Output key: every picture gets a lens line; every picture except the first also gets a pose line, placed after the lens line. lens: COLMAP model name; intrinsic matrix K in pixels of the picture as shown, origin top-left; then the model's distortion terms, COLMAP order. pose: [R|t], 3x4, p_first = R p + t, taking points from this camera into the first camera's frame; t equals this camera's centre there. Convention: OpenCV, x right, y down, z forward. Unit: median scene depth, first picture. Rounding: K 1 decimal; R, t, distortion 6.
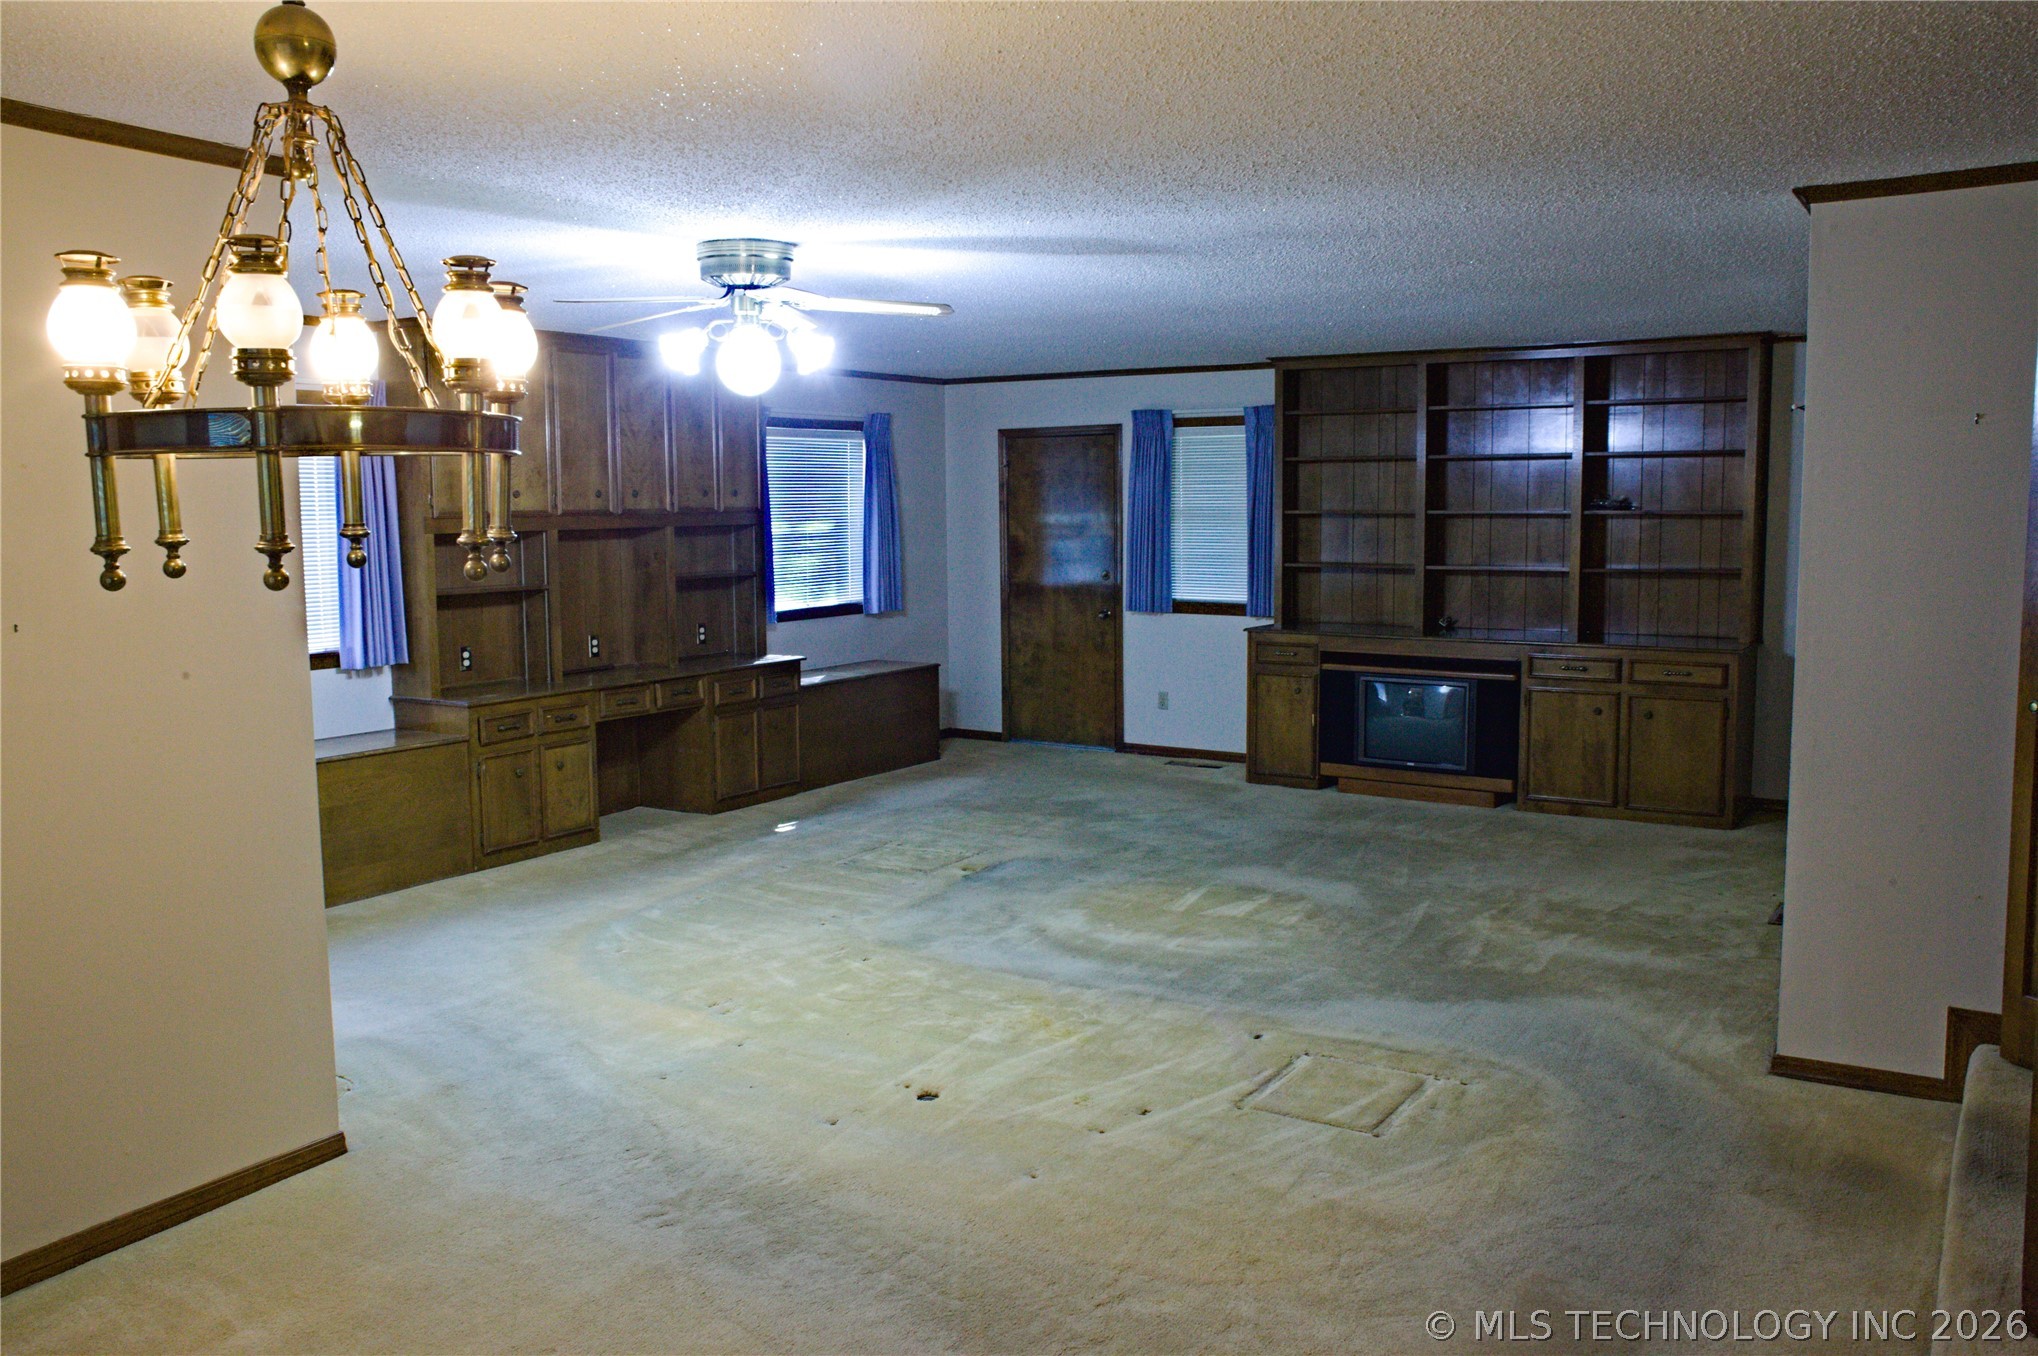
lens RADIAL K [[1632.6, 0, 1005.7], [0, 1632.6, 678.1], [0, 0, 1]] dist [-0.110402, 0.168345]
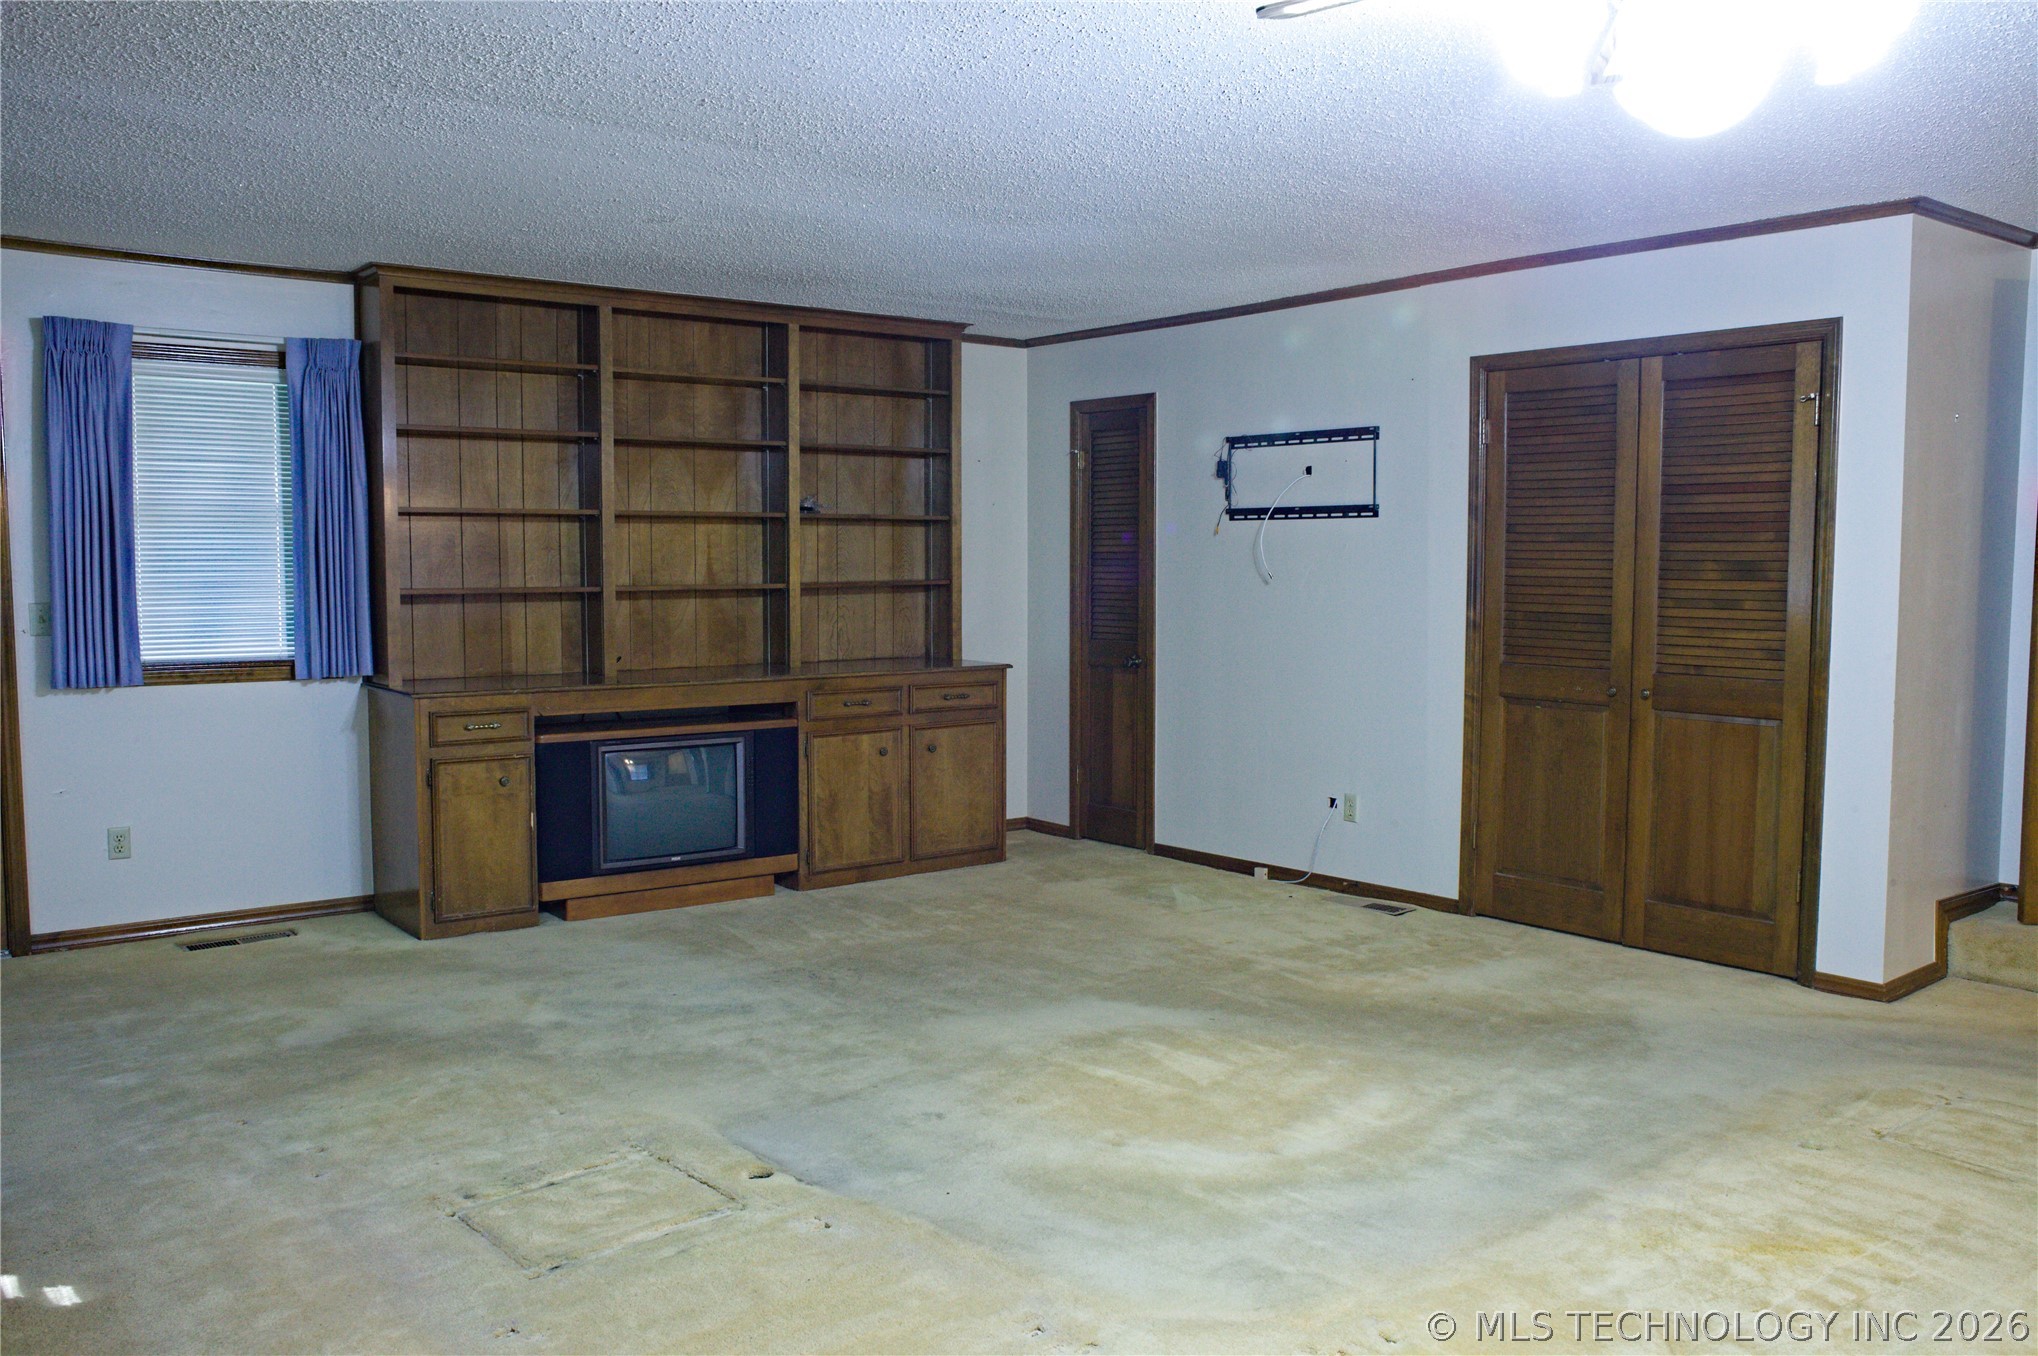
lens RADIAL K [[1632.6, 0, 1005.7], [0, 1632.6, 678.1], [0, 0, 1]] dist [-0.110402, 0.168345]
pose [[0.326136, -0.063154, 0.943211, -0.388657], [0.100010, 0.994472, 0.032006, -0.036341], [-0.940018, 0.083892, 0.330649, 0.633124]]
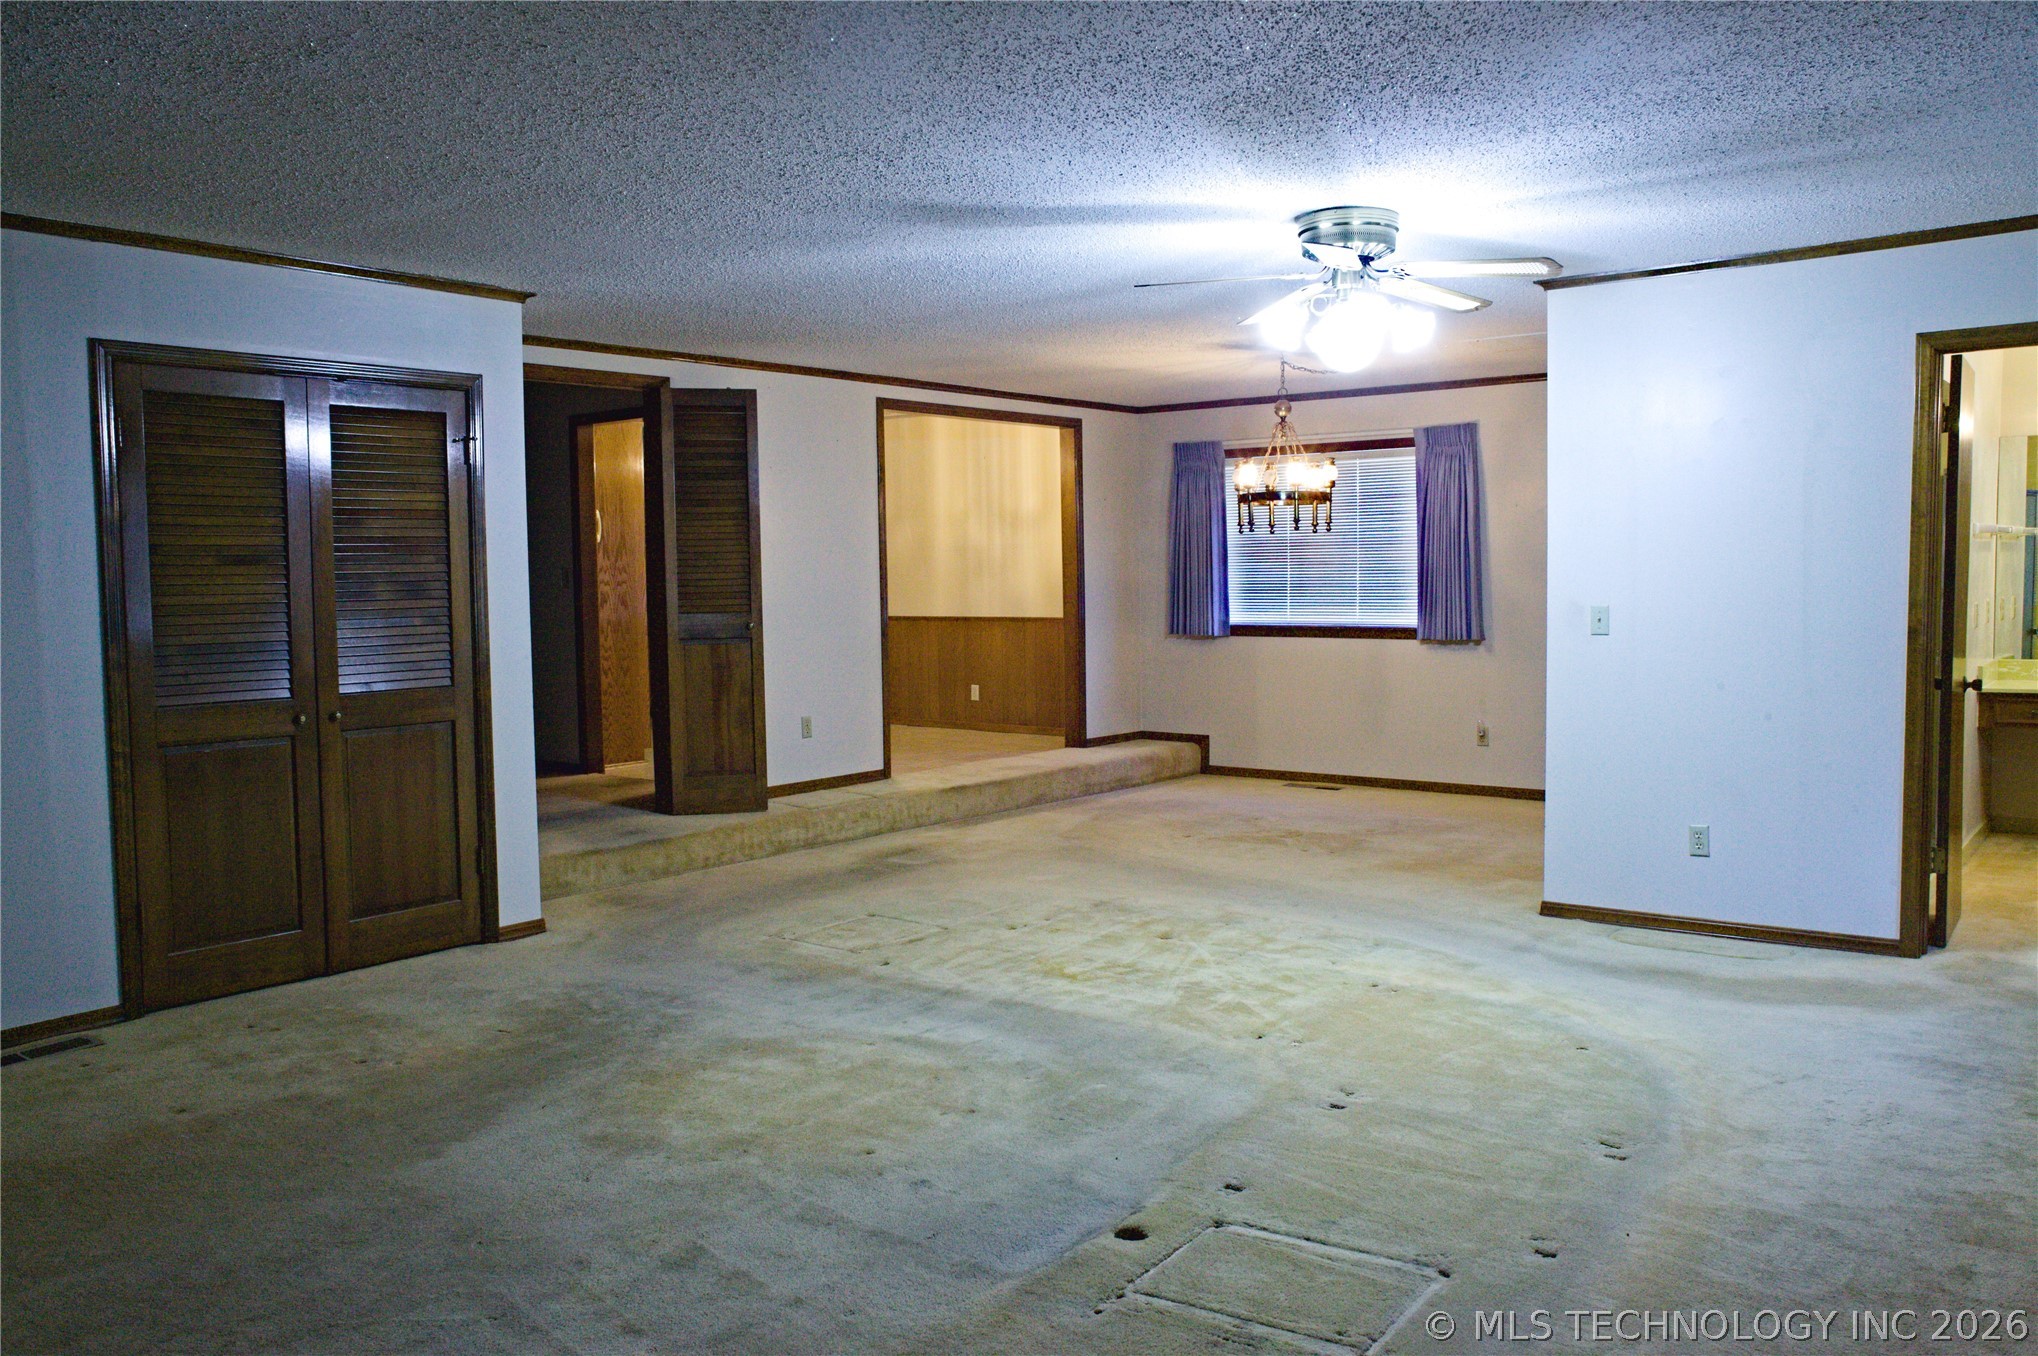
lens RADIAL K [[1632.6, 0, 1005.7], [0, 1632.6, 678.1], [0, 0, 1]] dist [-0.110402, 0.168345]
pose [[-0.995711, 0.017879, 0.090769, -0.024254], [0.033465, 0.984315, 0.173217, -0.101080], [-0.086248, 0.175512, -0.980692, 1.208732]]
